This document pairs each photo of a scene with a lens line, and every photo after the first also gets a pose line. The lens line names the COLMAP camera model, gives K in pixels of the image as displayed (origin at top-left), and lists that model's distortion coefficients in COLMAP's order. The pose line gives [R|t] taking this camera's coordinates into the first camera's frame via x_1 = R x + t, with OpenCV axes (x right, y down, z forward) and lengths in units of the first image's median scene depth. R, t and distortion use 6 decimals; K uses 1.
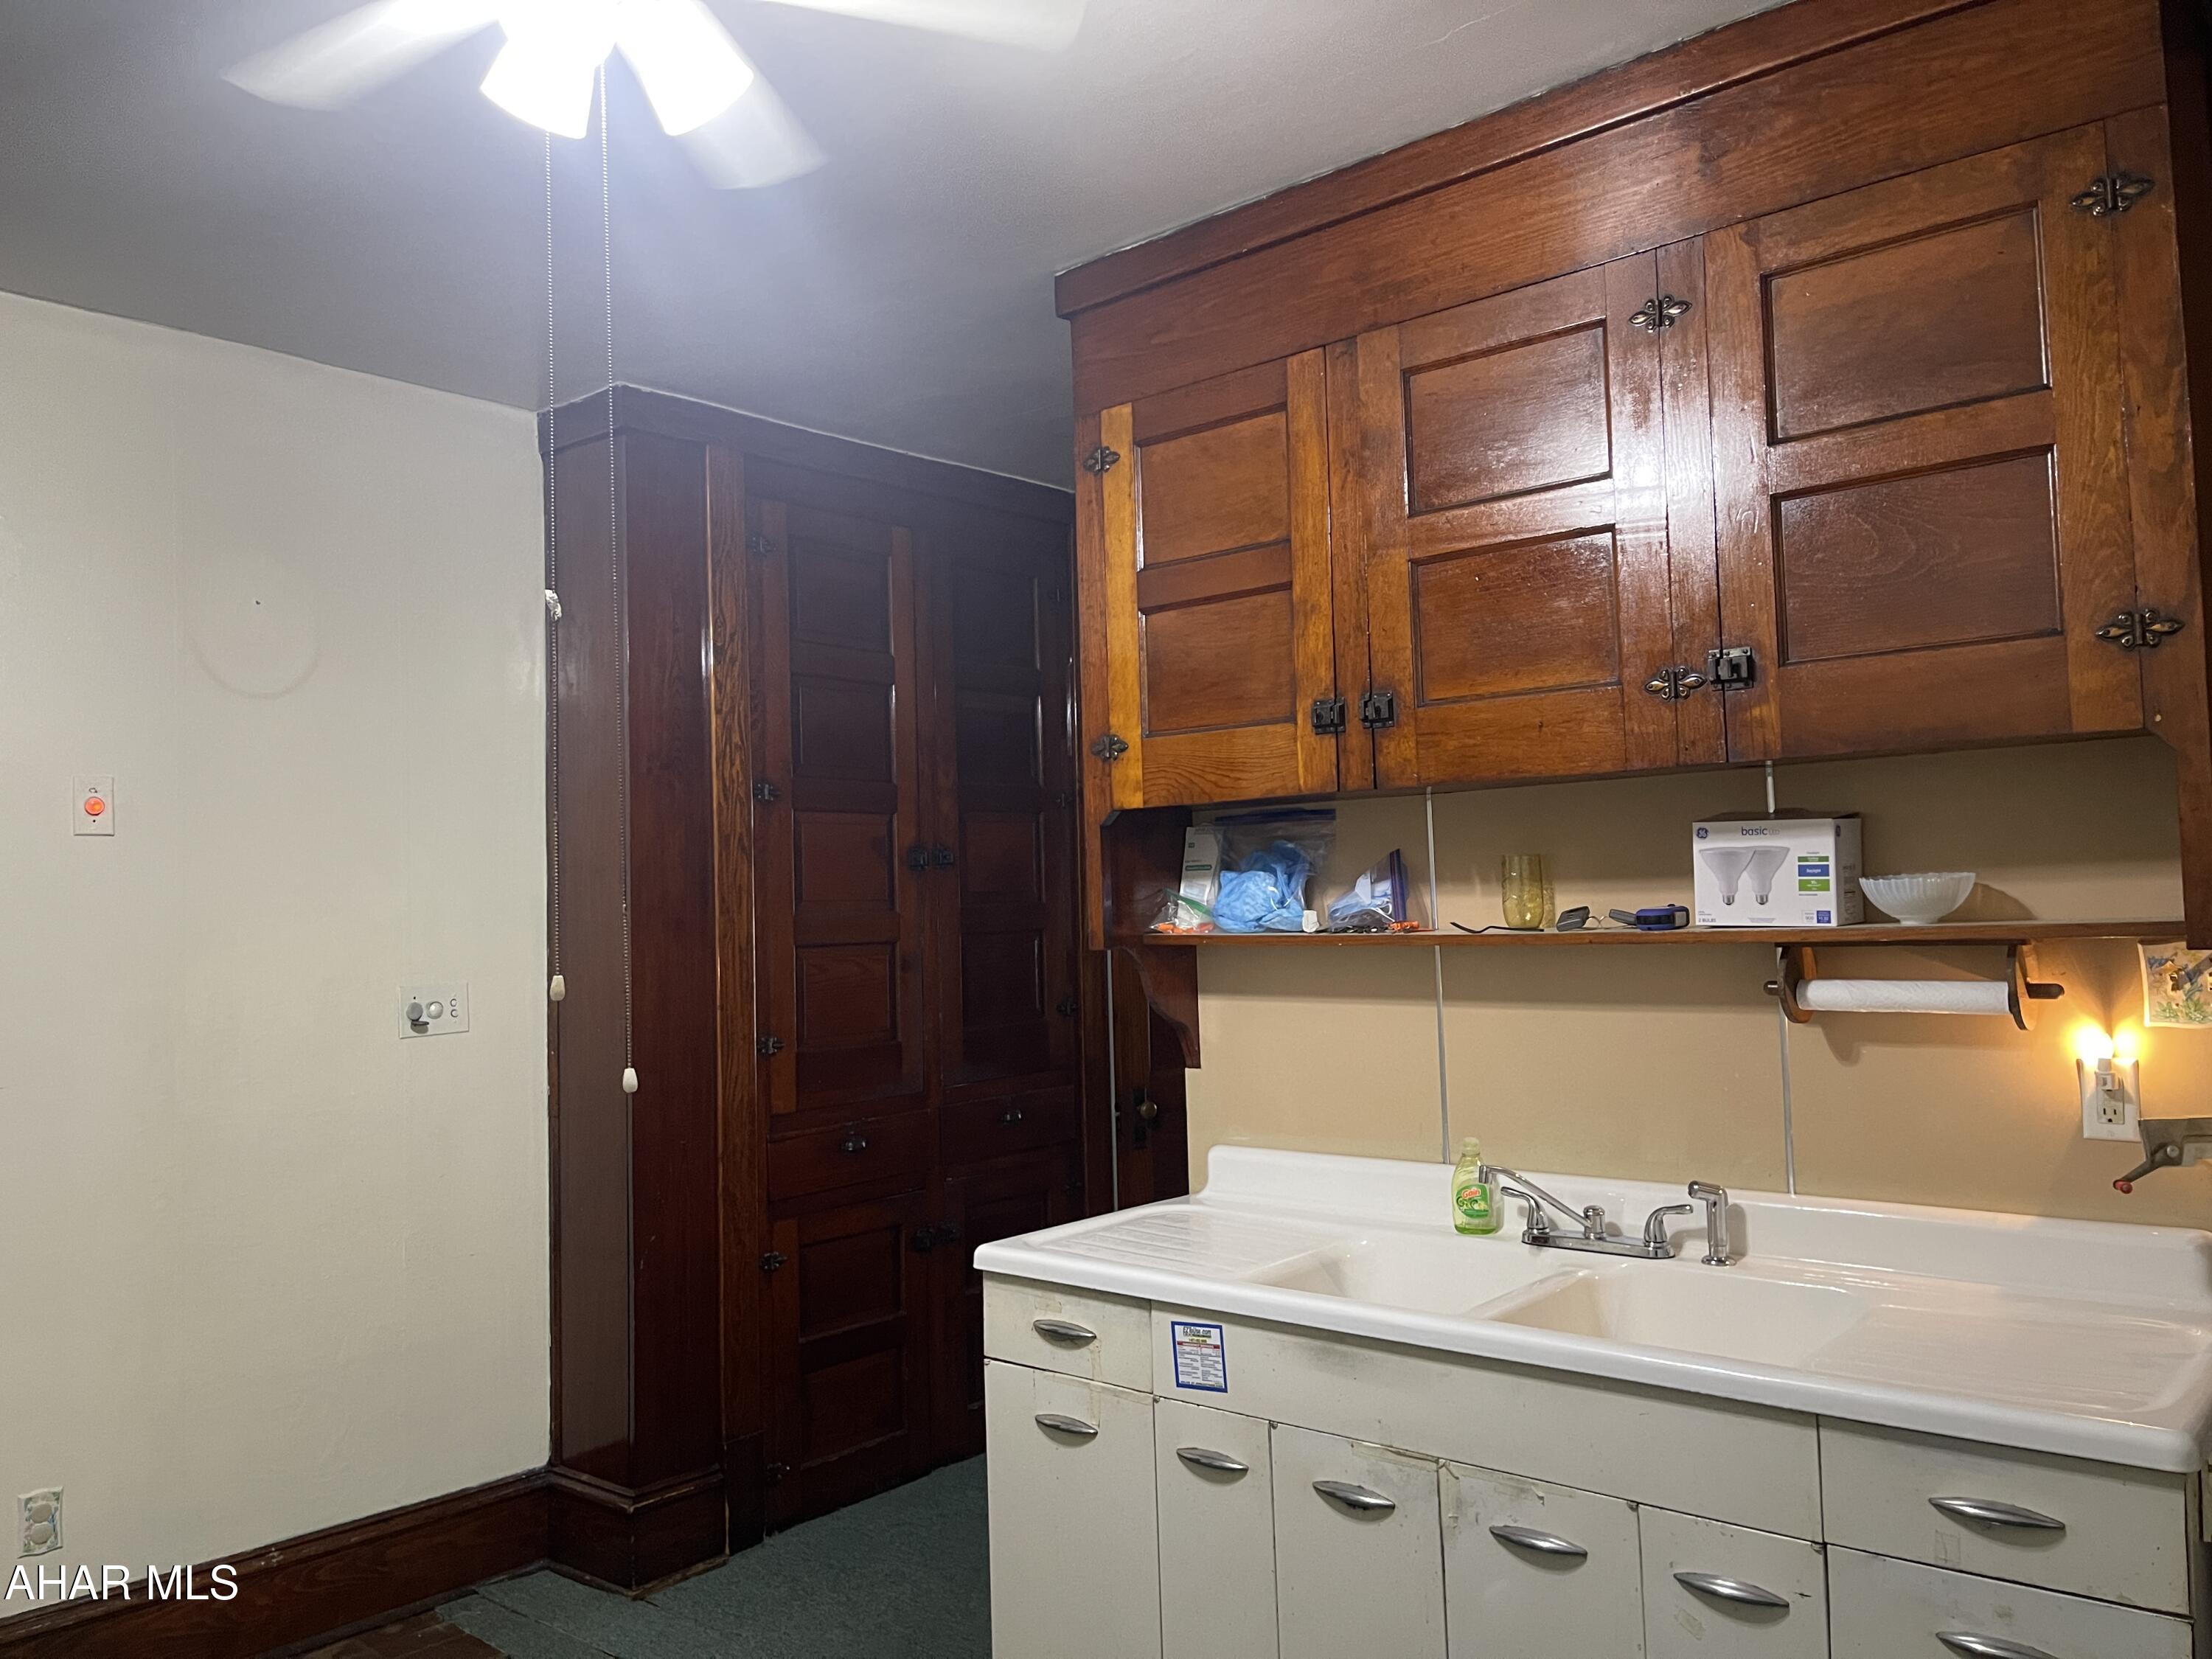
lens RADIAL K [[1665.9, 0, 1100.8], [0, 1665.9, 827.1], [0, 0, 1]] dist [0.091679, -0.121131]
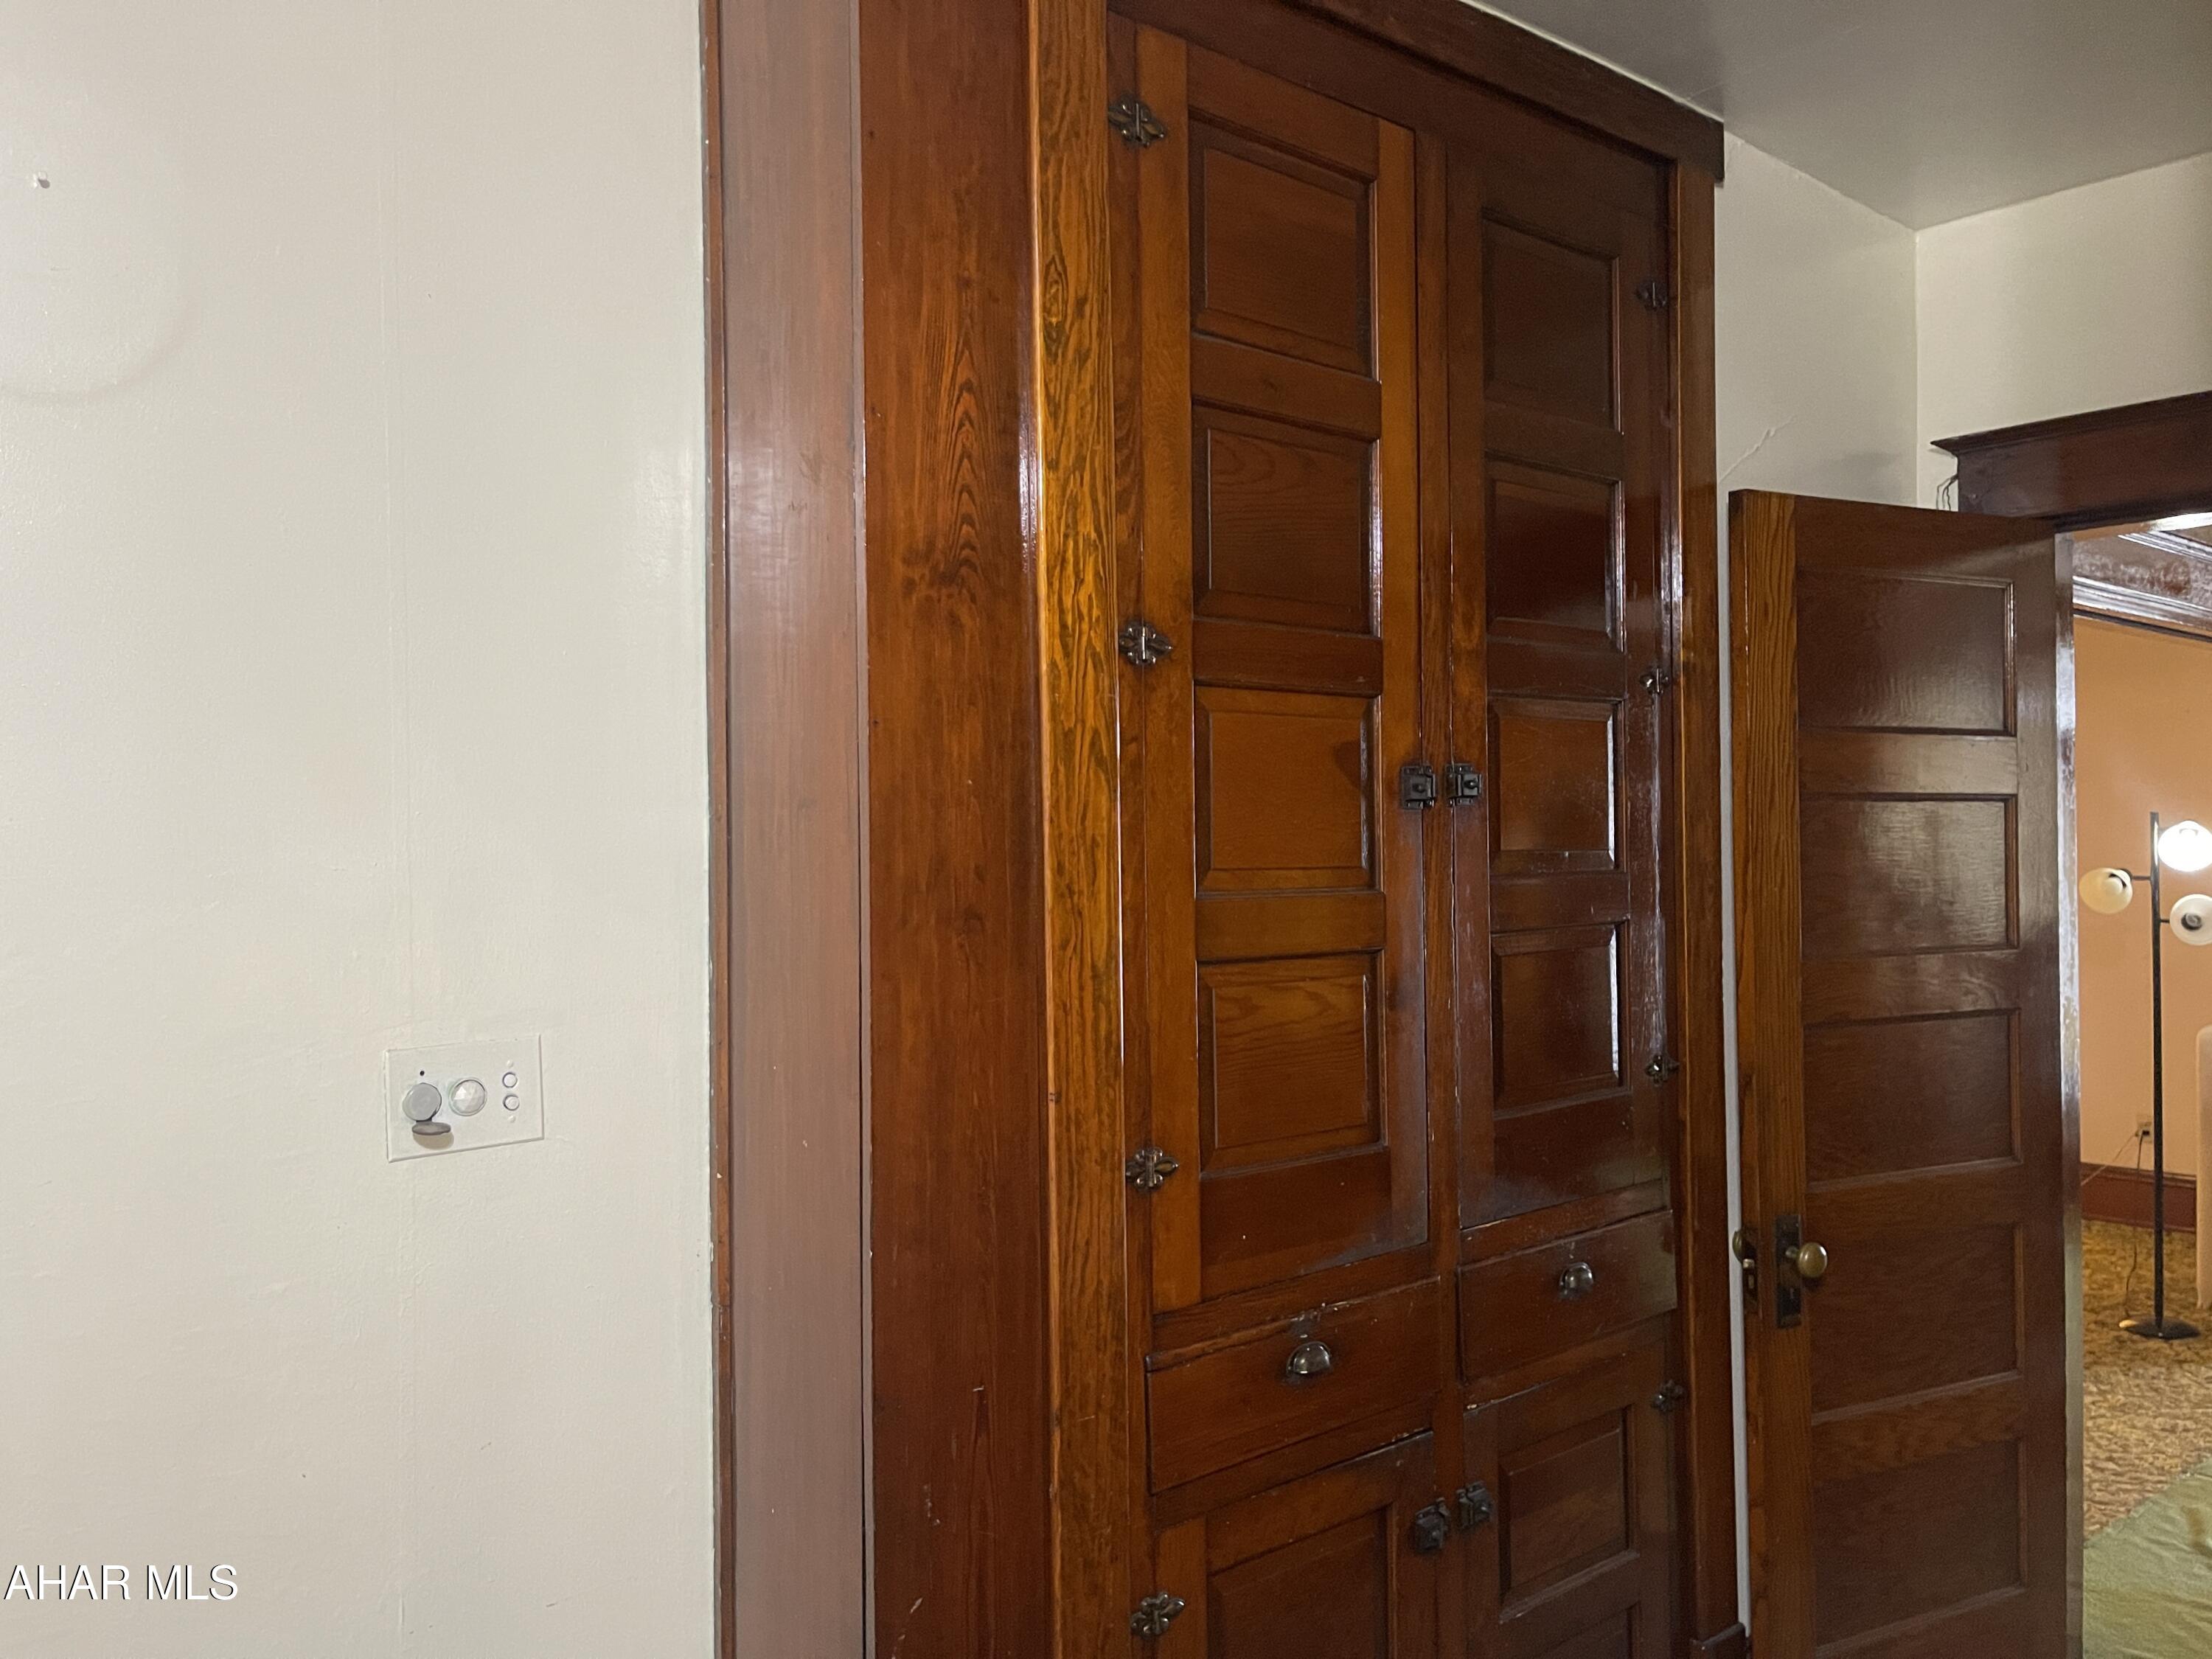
lens RADIAL K [[1665.9, 0, 1100.8], [0, 1665.9, 827.1], [0, 0, 1]] dist [0.091679, -0.121131]
pose [[0.987977, 0.010359, -0.154253, -0.138537], [-0.004702, 0.999304, 0.036993, 0.014178], [0.154529, -0.035823, 0.987339, 0.525064]]
